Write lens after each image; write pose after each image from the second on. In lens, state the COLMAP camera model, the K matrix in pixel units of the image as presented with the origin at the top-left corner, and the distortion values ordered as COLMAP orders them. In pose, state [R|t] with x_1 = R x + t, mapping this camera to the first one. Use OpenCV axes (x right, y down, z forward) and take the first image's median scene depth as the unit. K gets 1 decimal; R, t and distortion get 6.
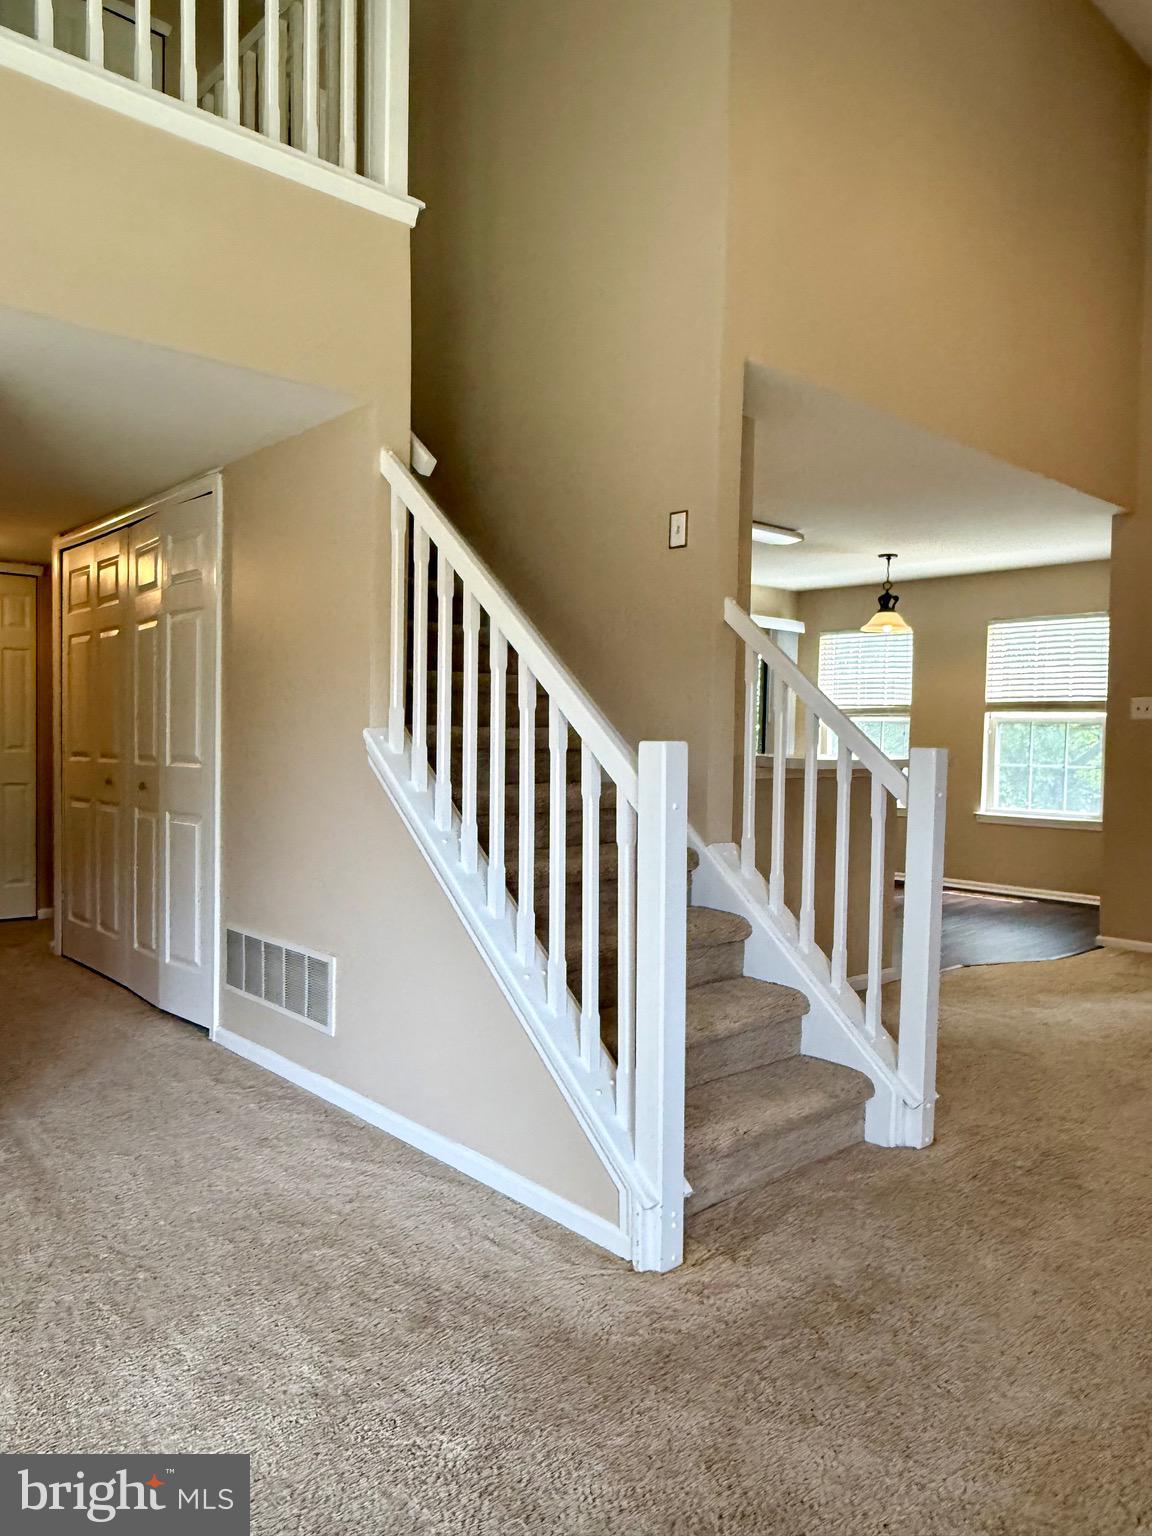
lens RADIAL K [[1047.3, 0, 572.6], [0, 1047.3, 770.7], [0, 0, 1]] dist [-0.007780, 0.006496]
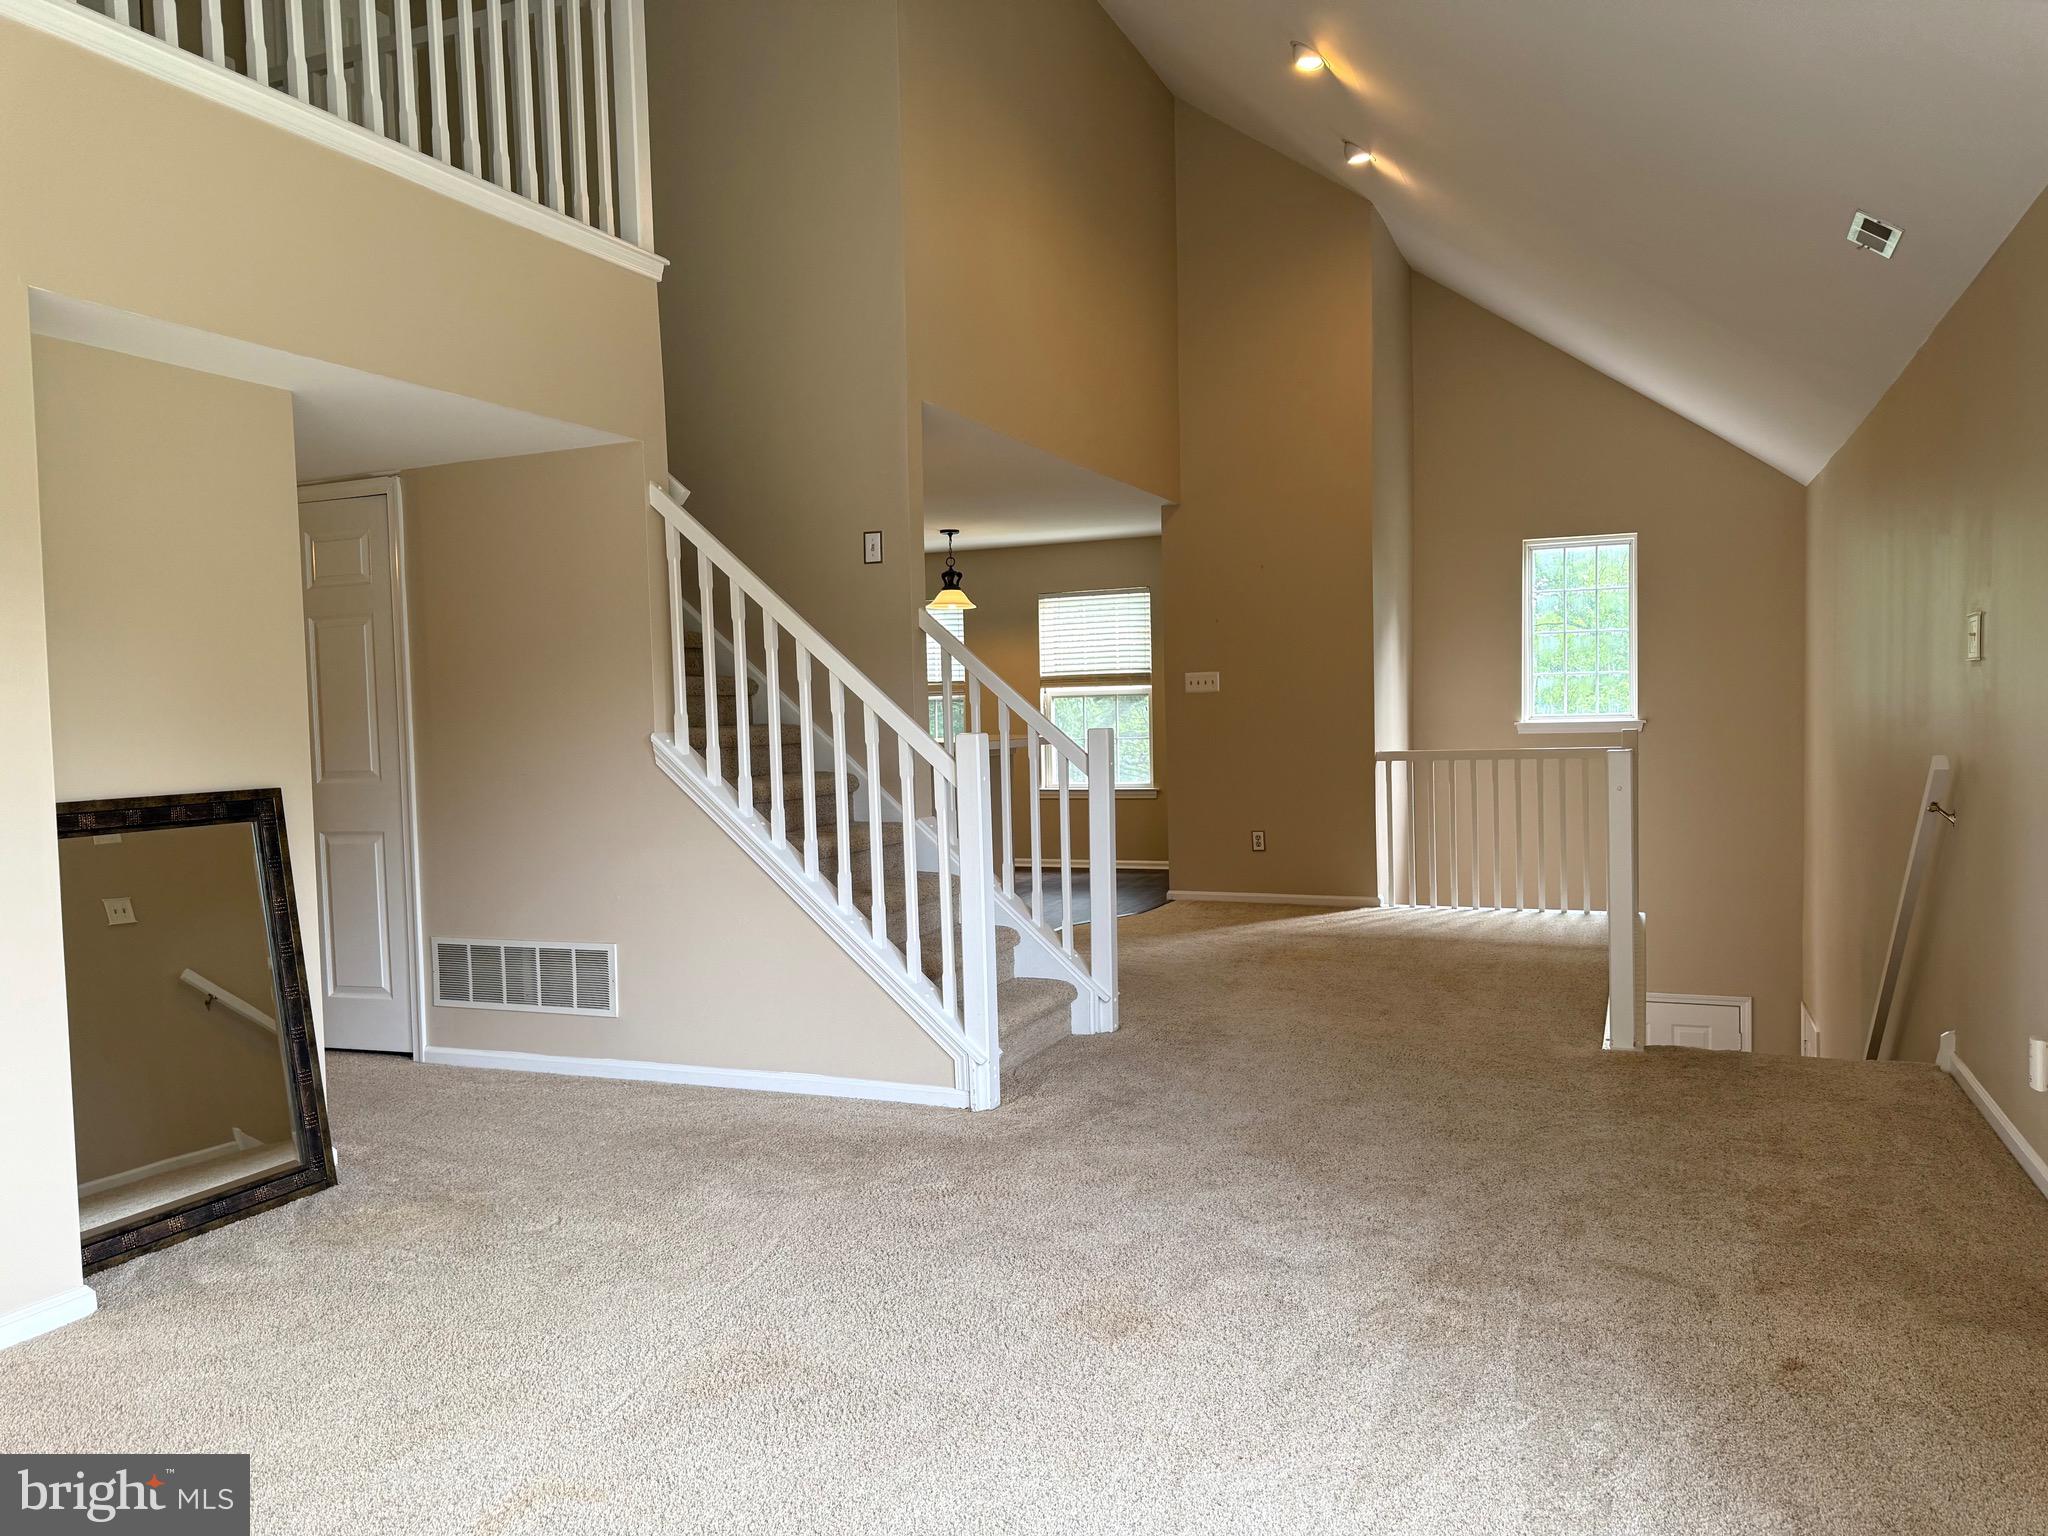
lens RADIAL K [[1426.6, 0, 1015.1], [0, 1426.6, 778.8], [0, 0, 1]] dist [0.063487, -0.001297]
pose [[0.909800, -0.060896, 0.410555, -0.416394], [0.056468, 0.998141, 0.022915, -0.004148], [-0.411188, 0.002335, 0.911548, -0.493258]]
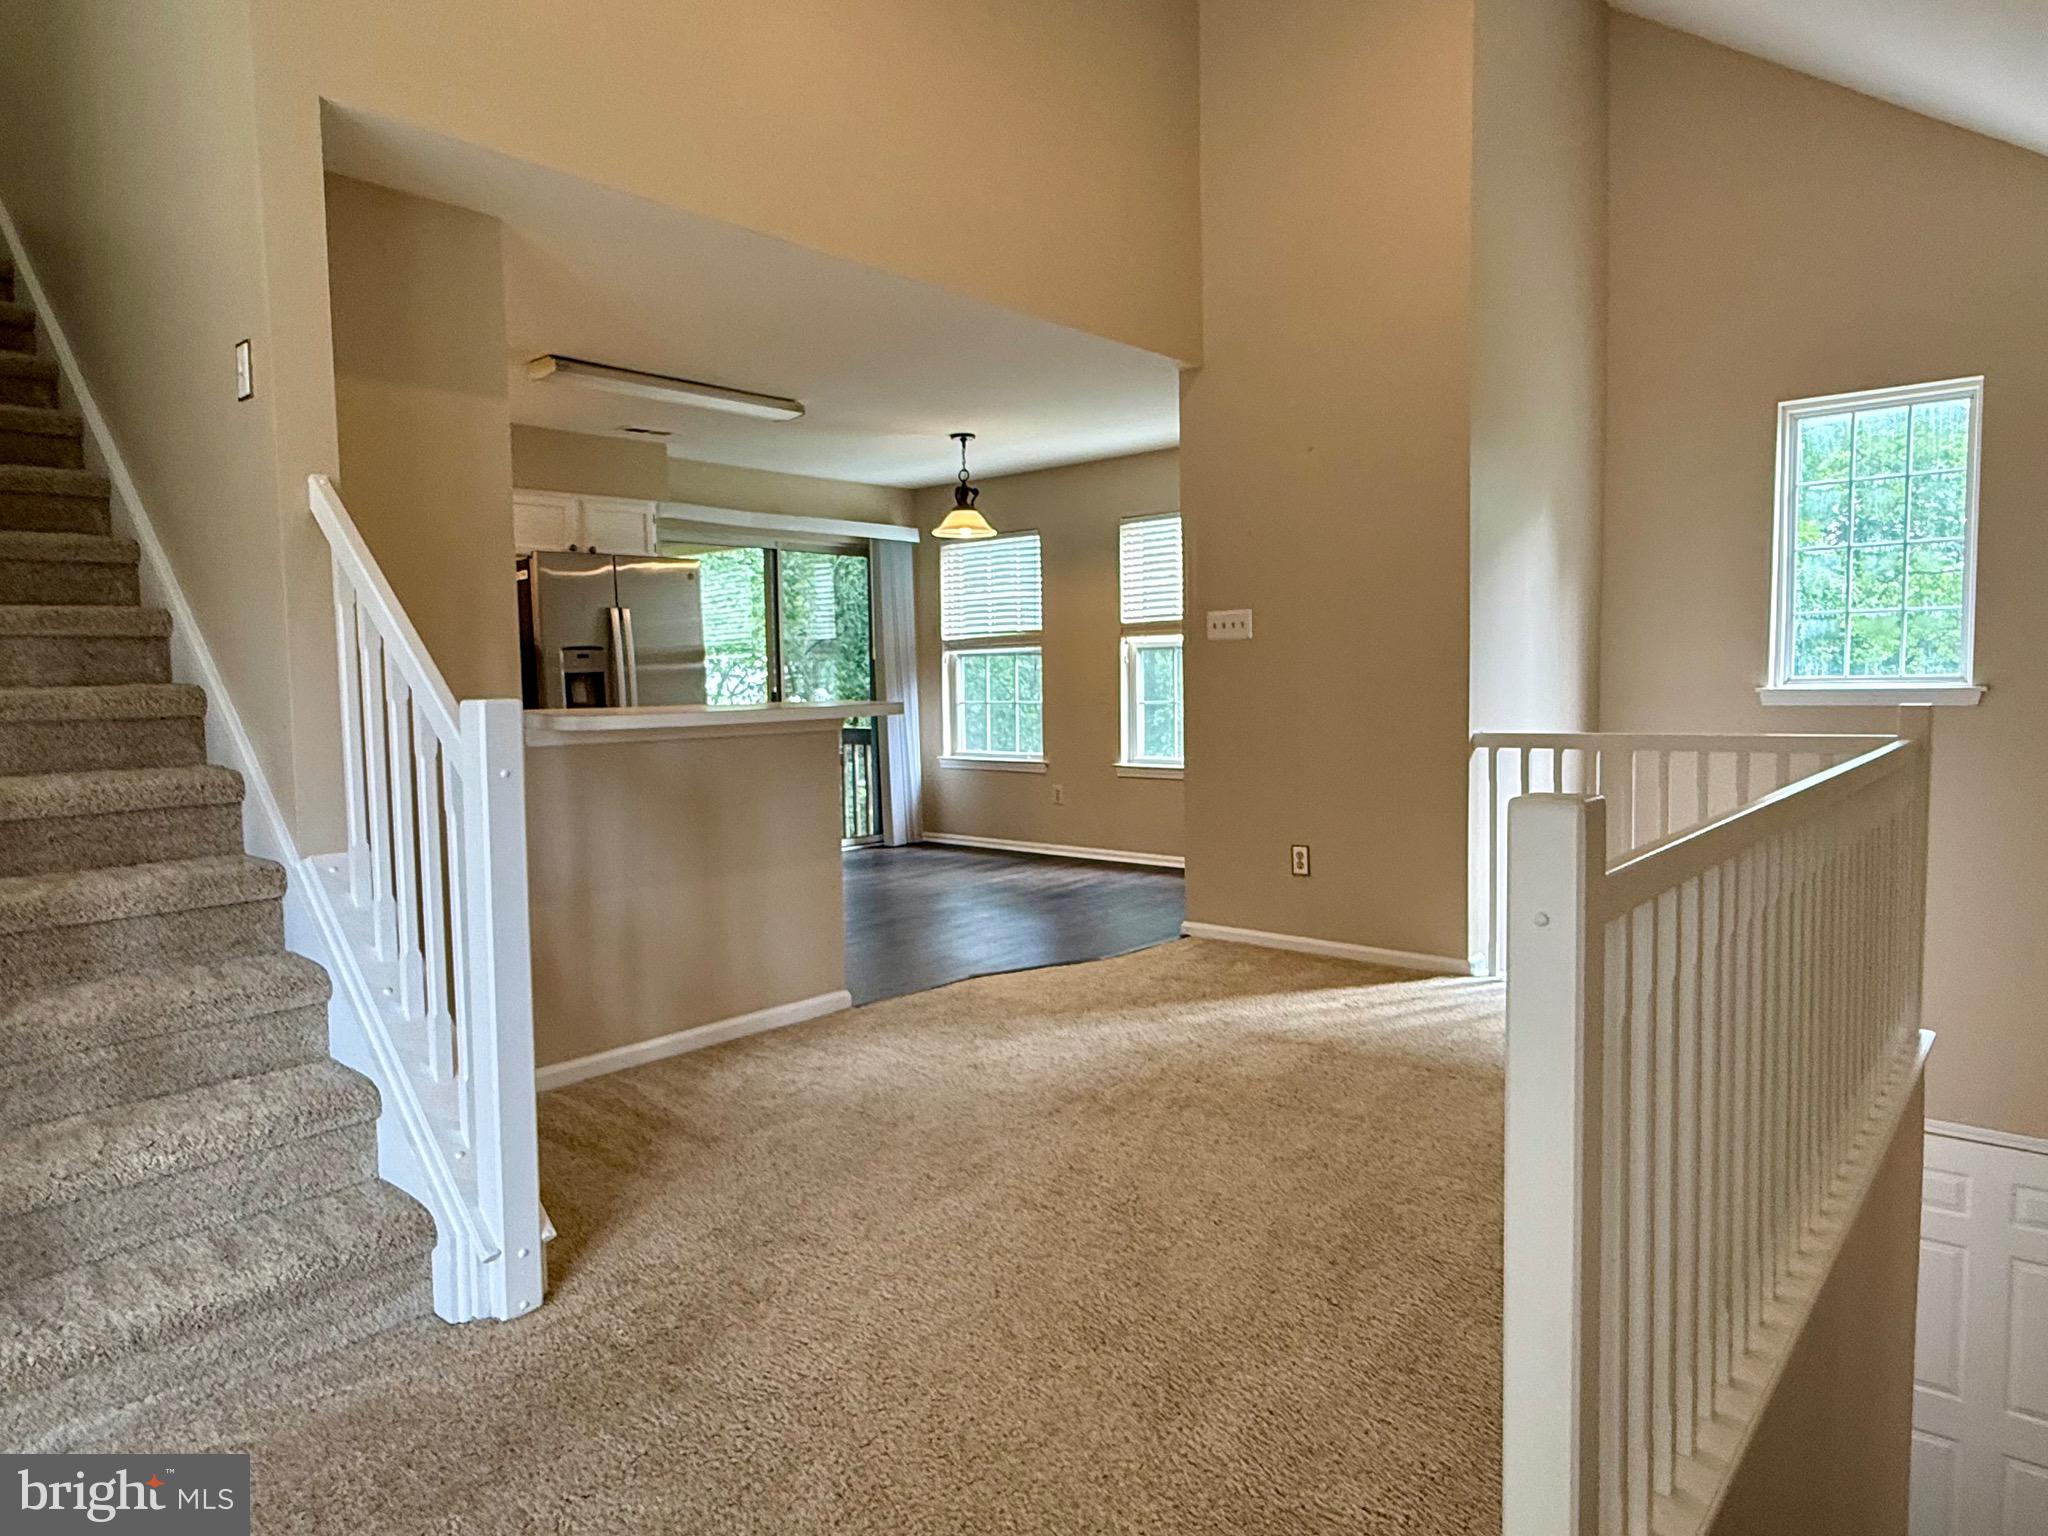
lens RADIAL K [[1232.7, 0, 1027.5], [0, 1232.7, 763.3], [0, 0, 1]] dist [-0.007575, 0.003319]
pose [[0.992663, -0.044380, 0.112474, 0.479602], [0.040315, 0.998458, 0.038161, 0.002258], [-0.113994, -0.033347, 0.992922, 0.183823]]
